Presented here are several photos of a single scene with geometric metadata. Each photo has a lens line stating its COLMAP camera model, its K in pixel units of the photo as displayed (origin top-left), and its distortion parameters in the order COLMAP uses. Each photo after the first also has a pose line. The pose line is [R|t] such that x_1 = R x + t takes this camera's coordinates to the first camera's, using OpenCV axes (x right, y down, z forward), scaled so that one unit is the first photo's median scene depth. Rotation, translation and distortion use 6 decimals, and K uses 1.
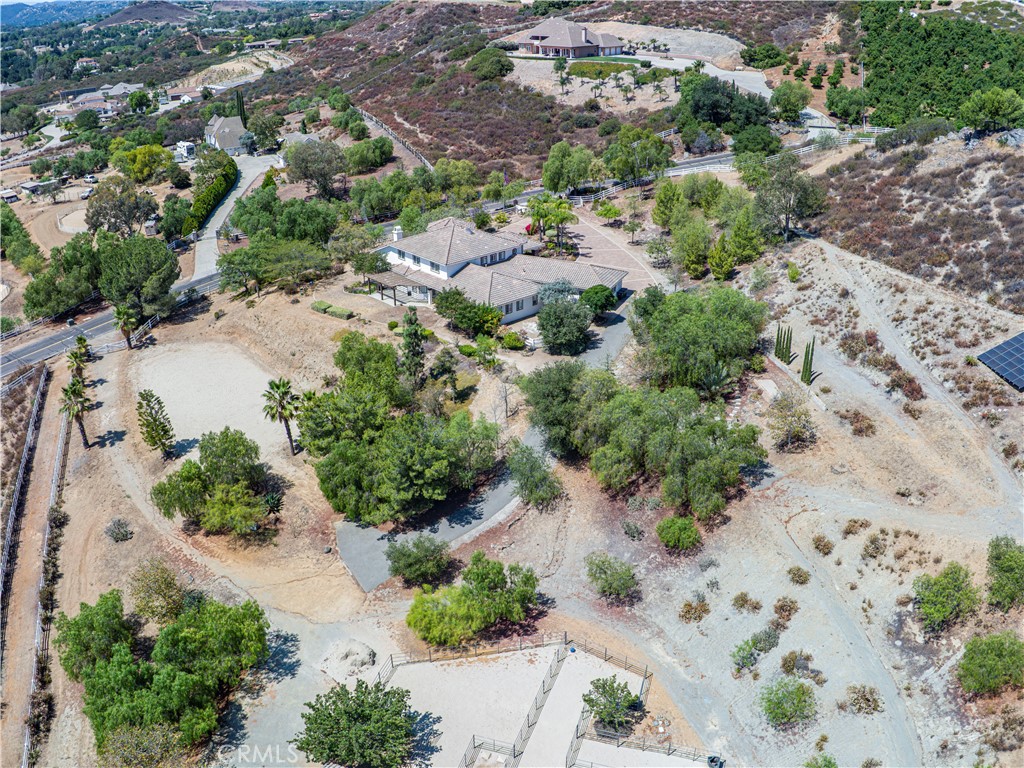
lens RADIAL K [[879.1, 0, 504.9], [0, 879.1, 386.7], [0, 0, 1]] dist [-0.238464, 0.067223]
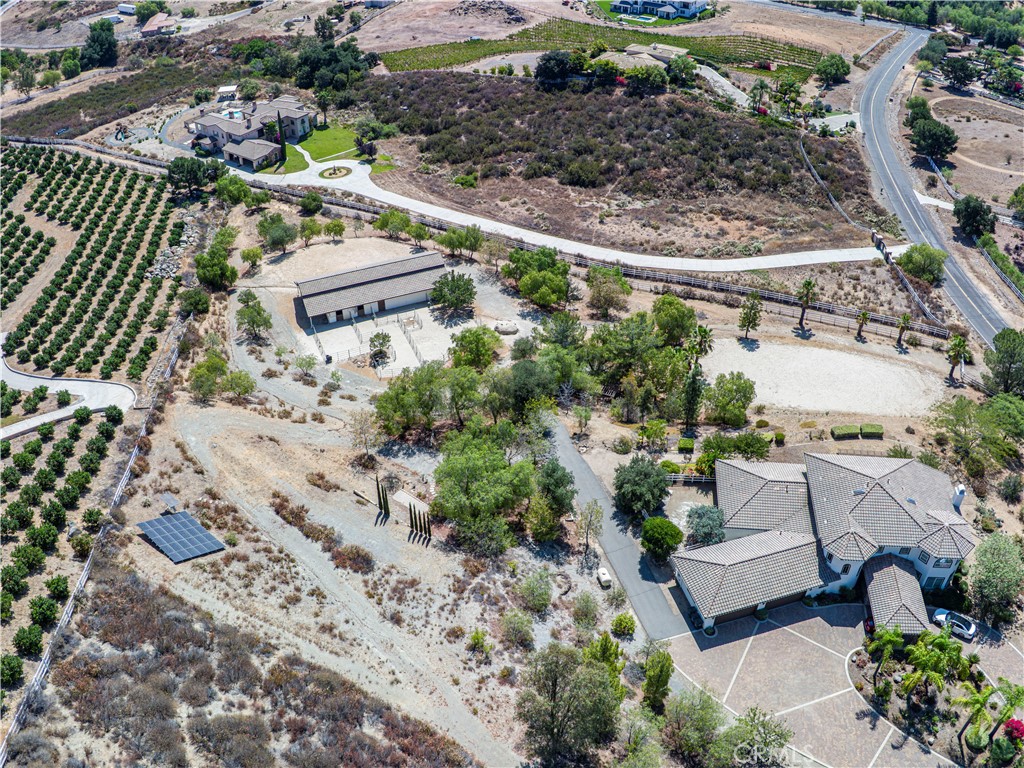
lens RADIAL K [[879.1, 0, 516.4], [0, 879.1, 380.3], [0, 0, 1]] dist [-0.238464, 0.067223]
pose [[-0.741086, 0.423500, -0.520999, 0.292177], [-0.280695, 0.509485, 0.813410, -0.410654], [0.609920, 0.749048, -0.258698, 0.506011]]
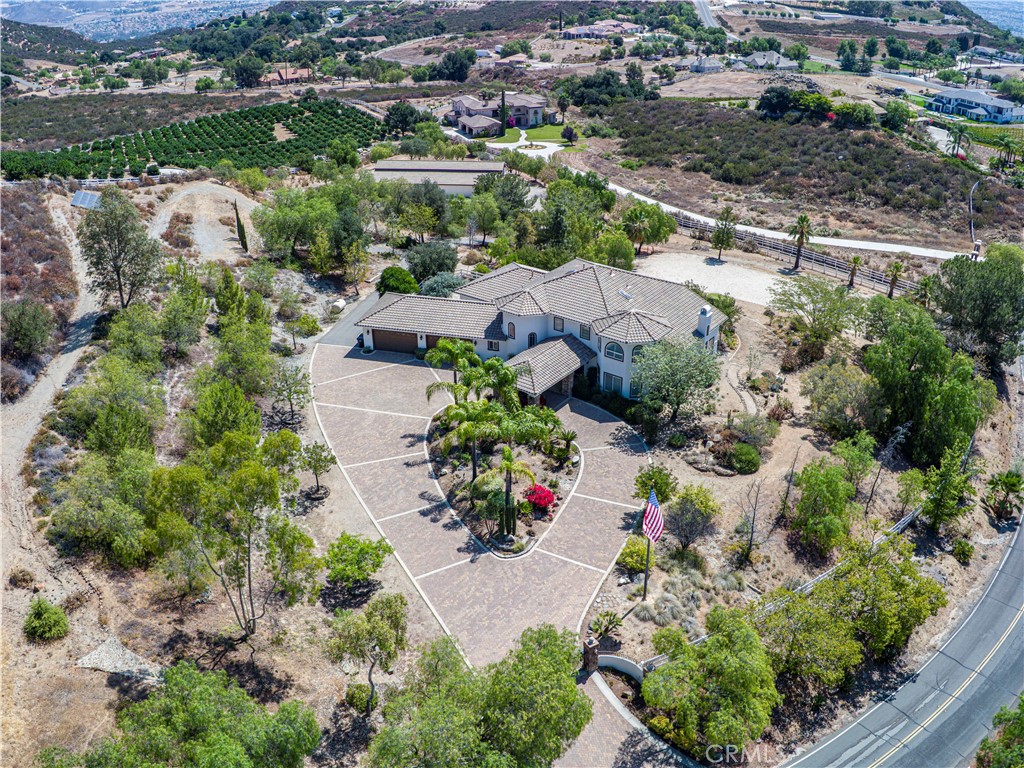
lens RADIAL K [[879.1, 0, 509.5], [0, 879.1, 385.0], [0, 0, 1]] dist [-0.238464, 0.067223]
pose [[-0.981424, 0.113850, -0.154416, 0.071403], [-0.058809, 0.587602, 0.807010, -0.381324], [0.182613, 0.801101, -0.569991, 0.801727]]
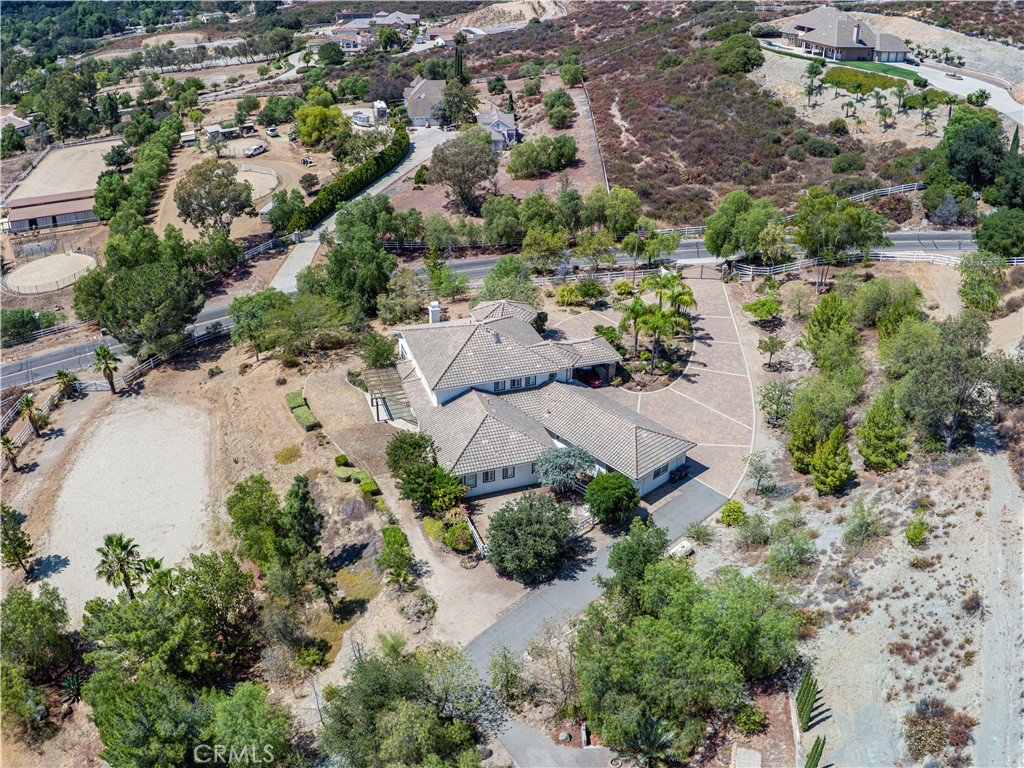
lens RADIAL K [[879.1, 0, 513.1], [0, 879.1, 377.9], [0, 0, 1]] dist [-0.238464, 0.067223]
pose [[0.925631, 0.203134, -0.319285, 0.115704], [-0.183697, 0.978836, 0.090199, -0.116492], [0.330851, -0.024839, 0.943356, 0.170905]]
